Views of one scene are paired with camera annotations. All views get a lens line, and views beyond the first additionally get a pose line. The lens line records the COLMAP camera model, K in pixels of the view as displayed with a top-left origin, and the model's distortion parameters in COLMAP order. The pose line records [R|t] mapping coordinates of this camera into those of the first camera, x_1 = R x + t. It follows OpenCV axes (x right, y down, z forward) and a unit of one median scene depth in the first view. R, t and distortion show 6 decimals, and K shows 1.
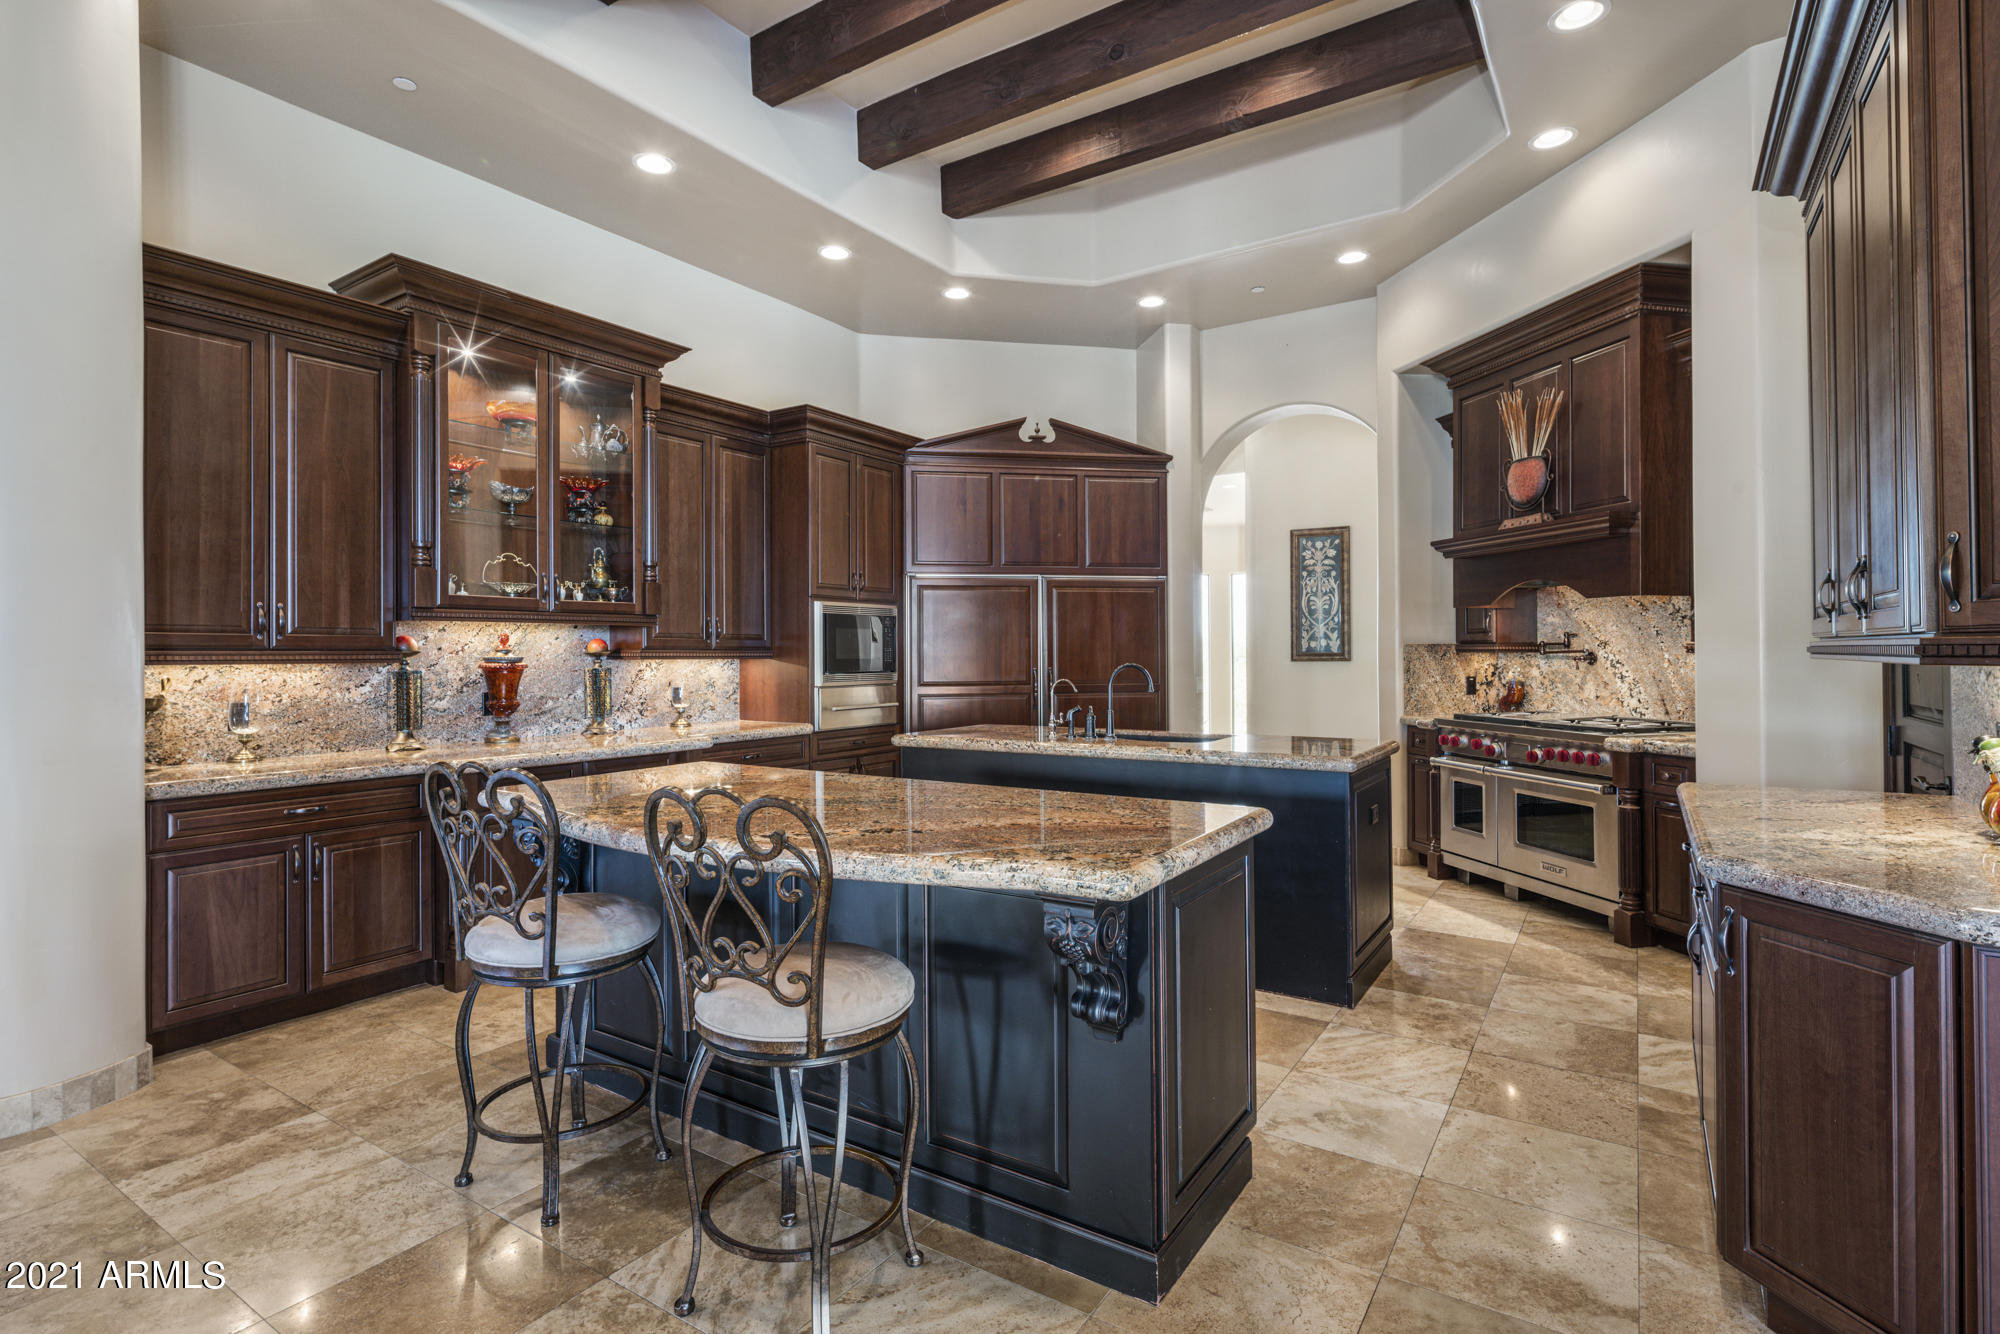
lens RADIAL K [[976.9, 0, 994.0], [0, 976.9, 646.0], [0, 0, 1]] dist [0.006489, -0.002890]
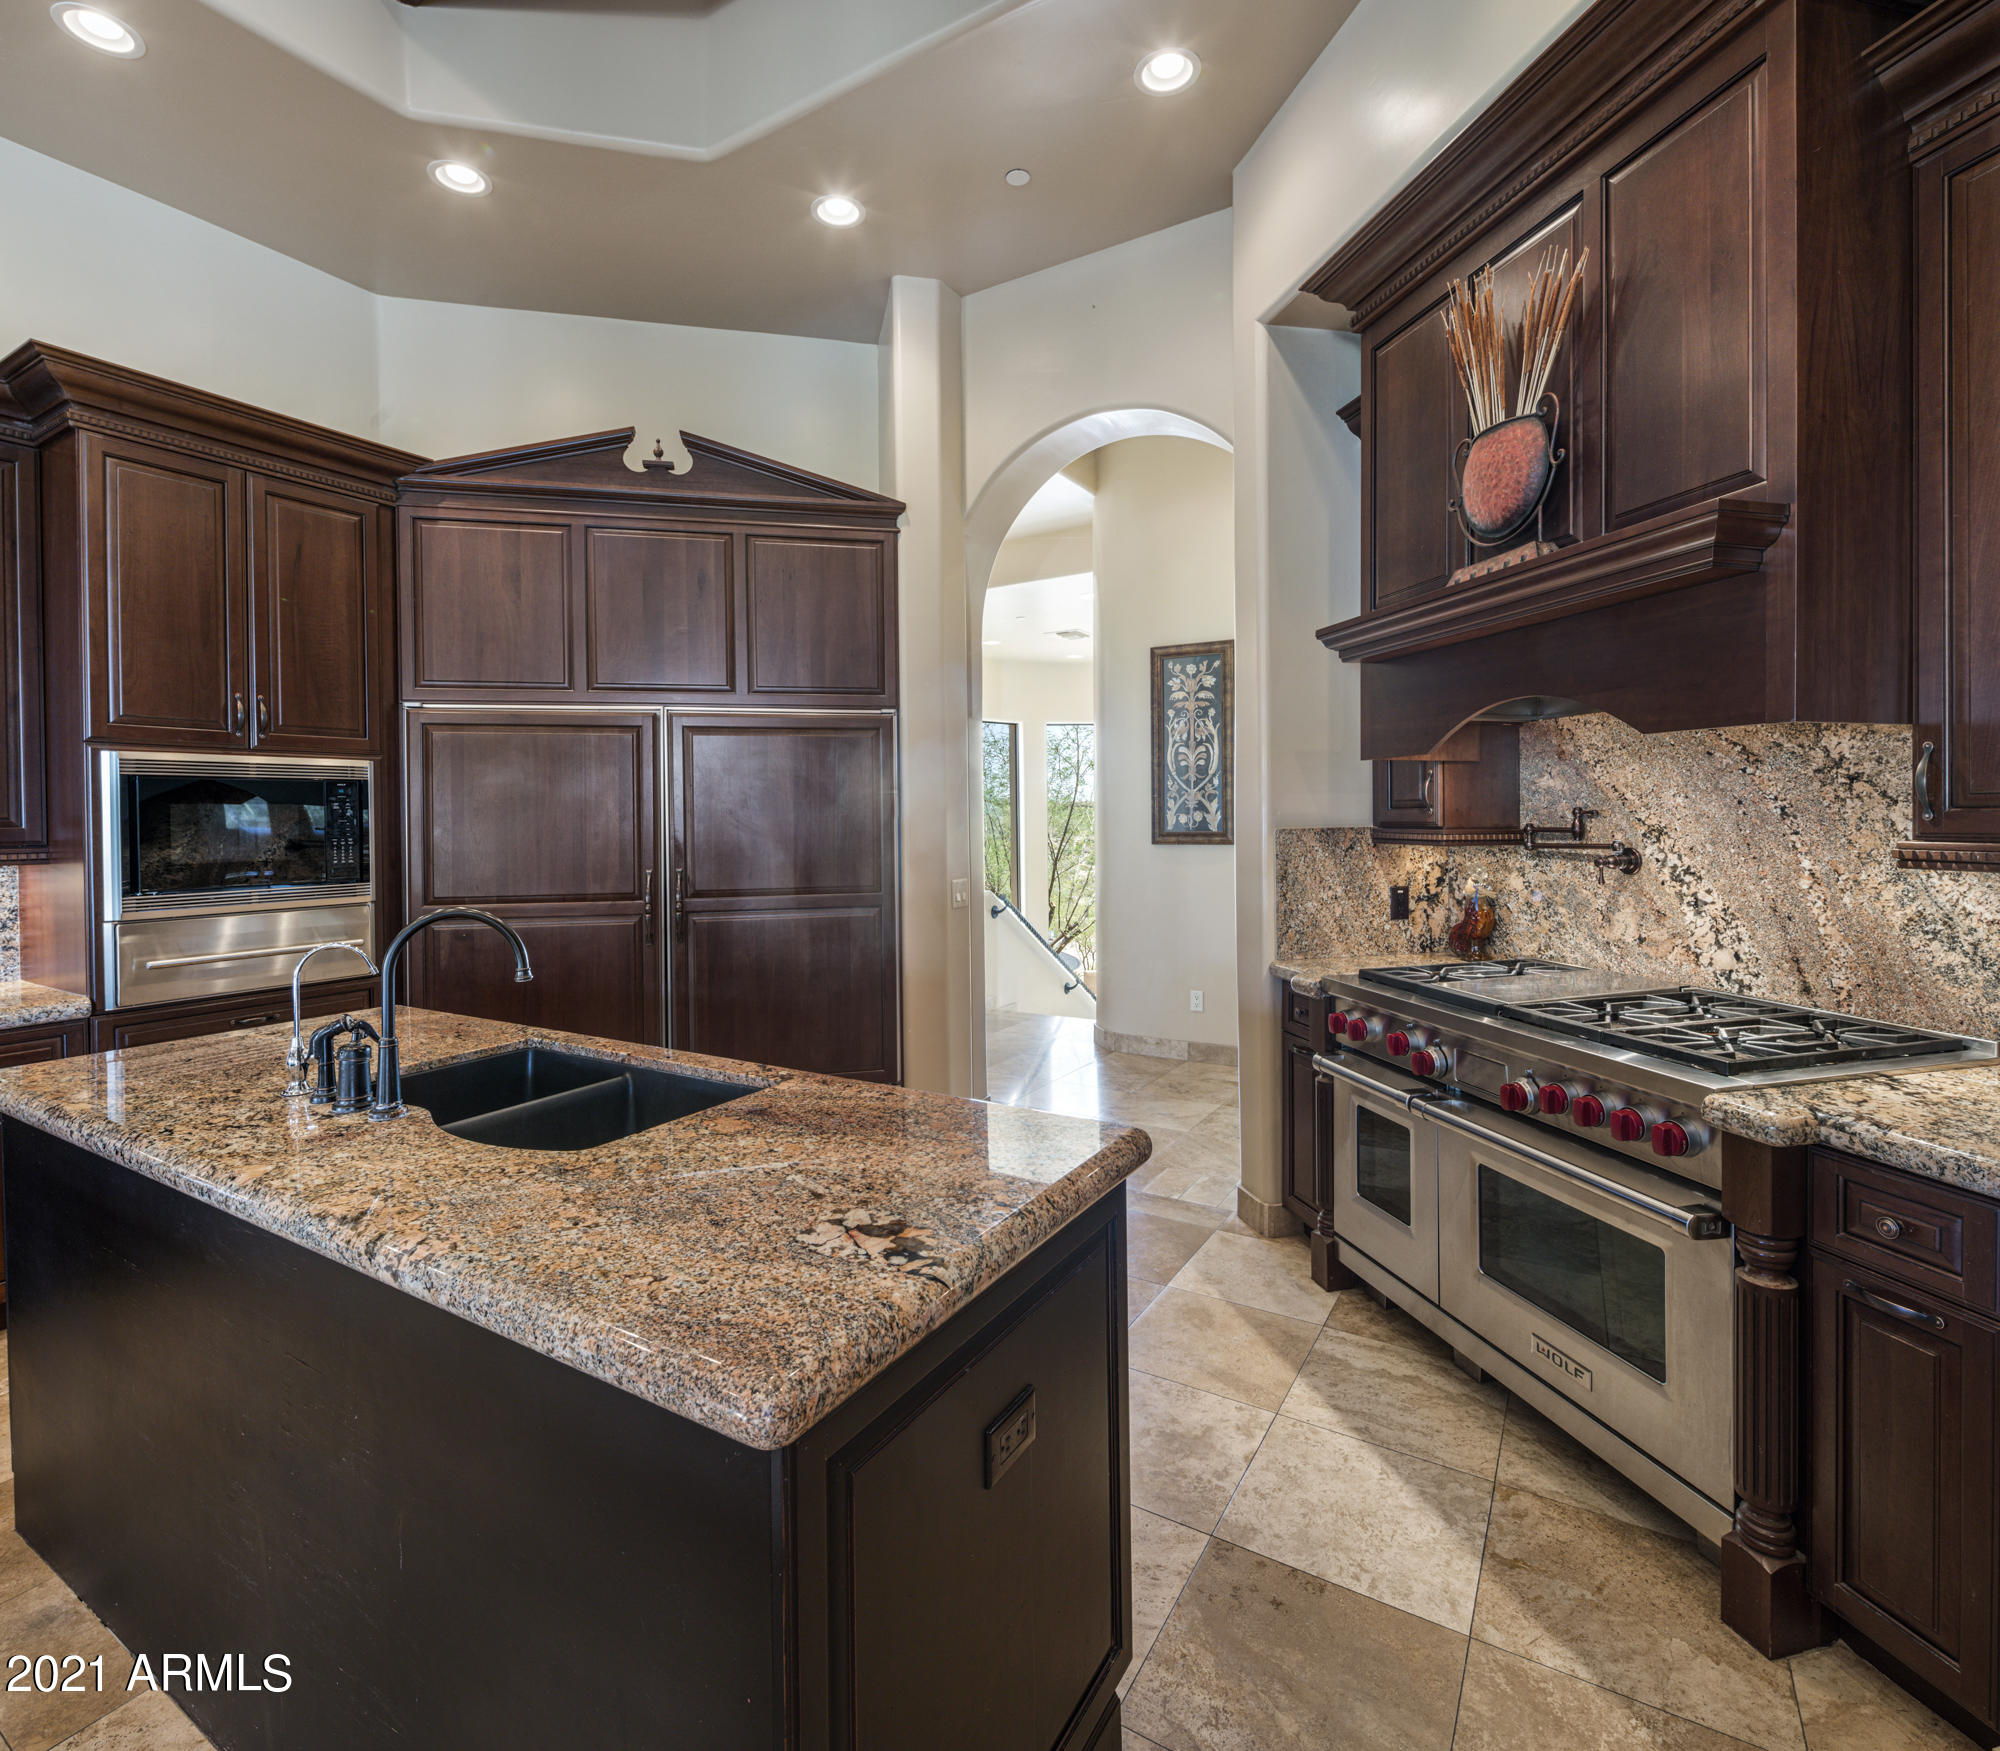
lens RADIAL K [[989.9, 0, 997.3], [0, 989.9, 824.7], [0, 0, 1]] dist [0.005834, -0.002316]
pose [[0.999454, -0.004915, 0.032675, 0.273179], [0.004339, 0.999835, 0.017660, -0.015936], [-0.032756, -0.017508, 0.999310, 0.507004]]
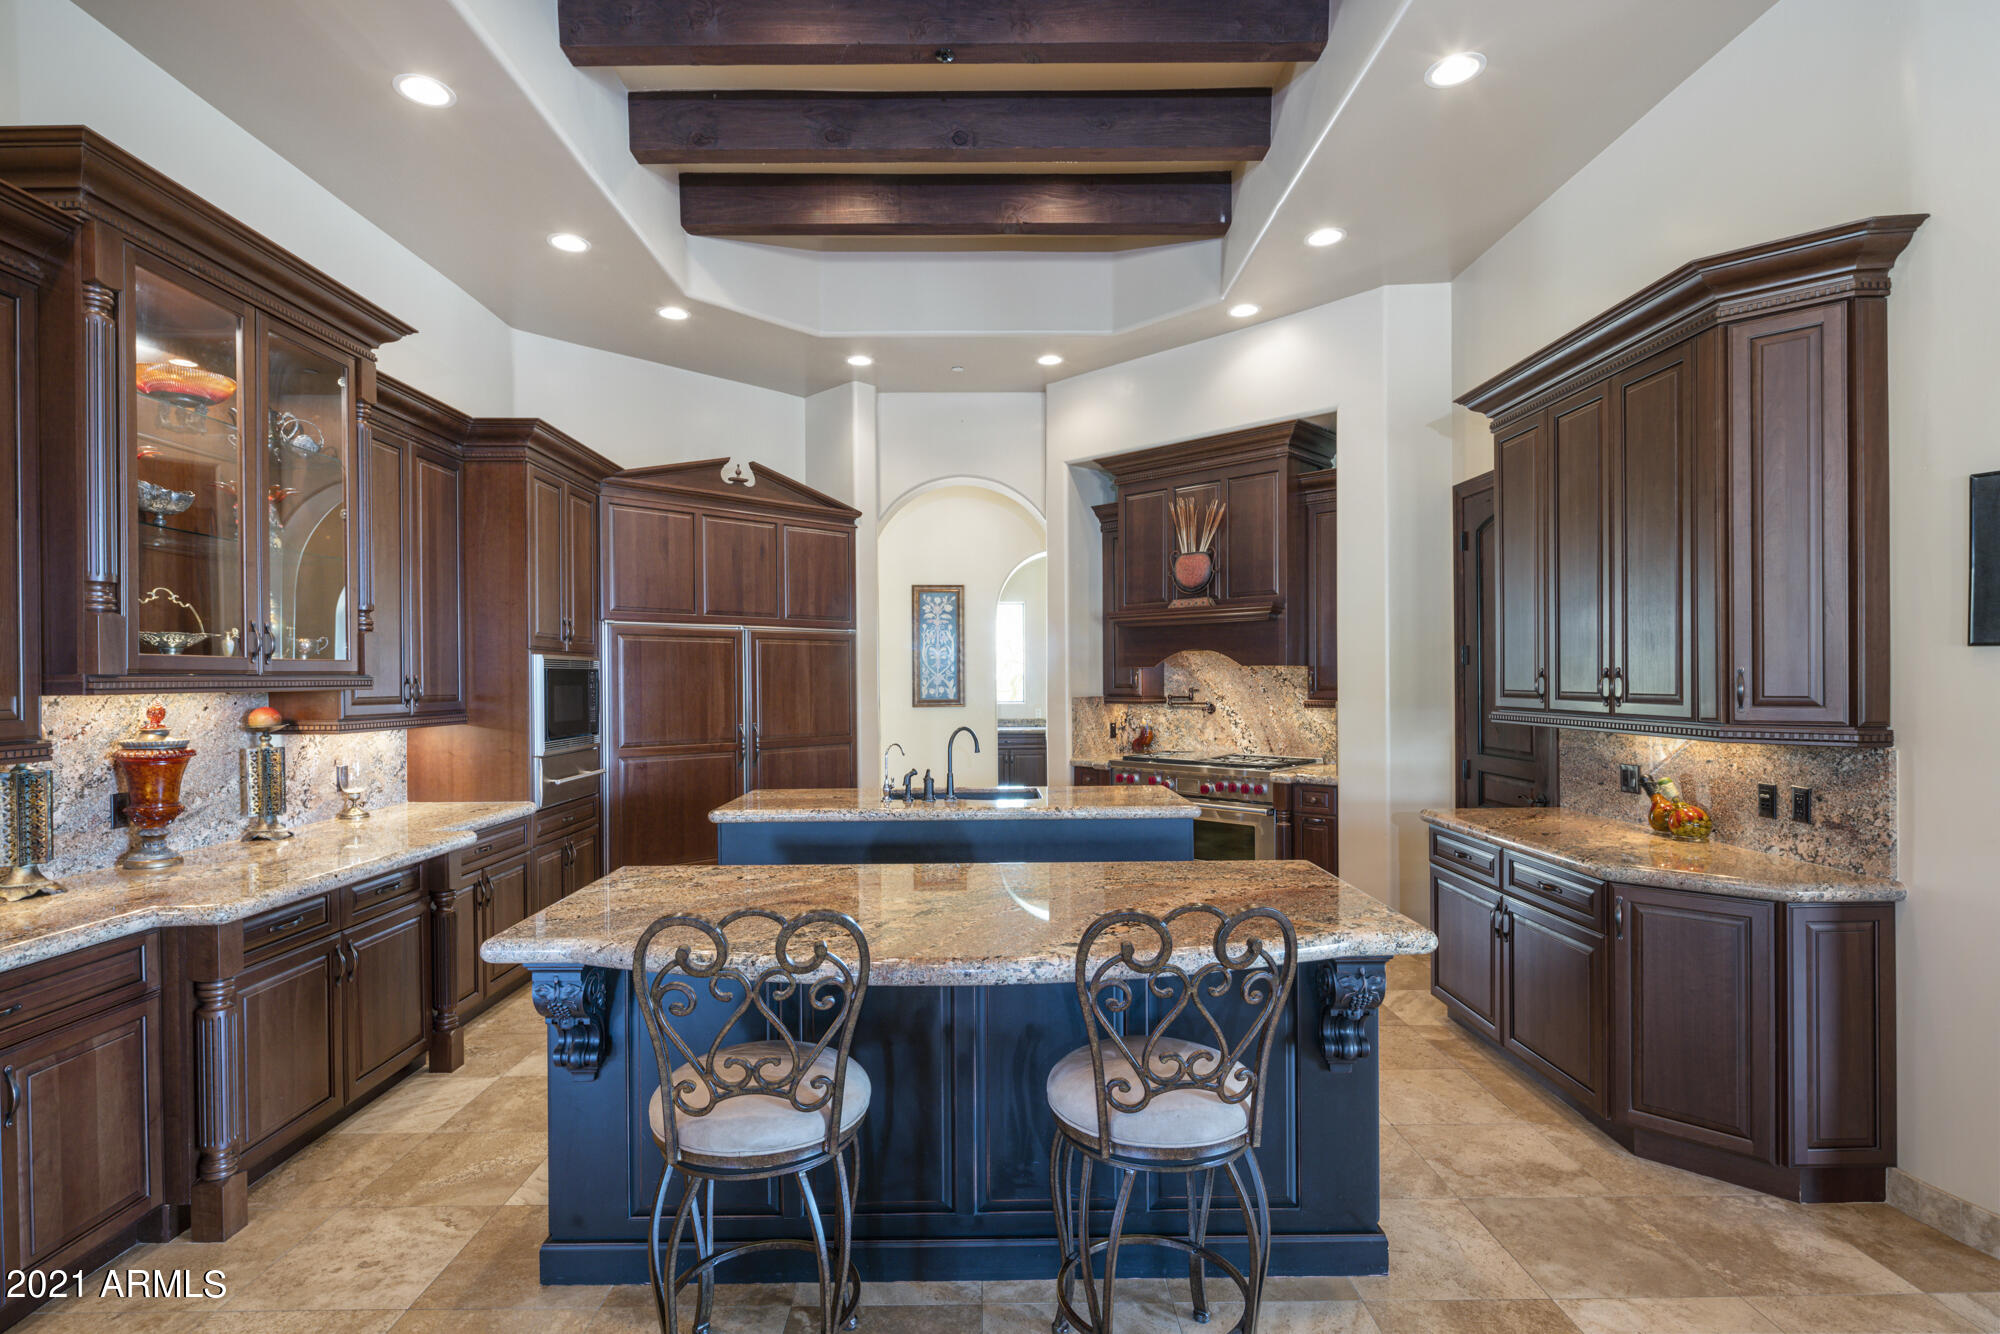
lens RADIAL K [[976.9, 0, 993.5], [0, 976.9, 682.3], [0, 0, 1]] dist [0.006489, -0.002890]
pose [[0.828296, -0.002009, 0.560287, -0.346219], [-0.002521, 0.999970, 0.007311, -0.030919], [-0.560285, -0.007468, 0.828266, 0.094888]]
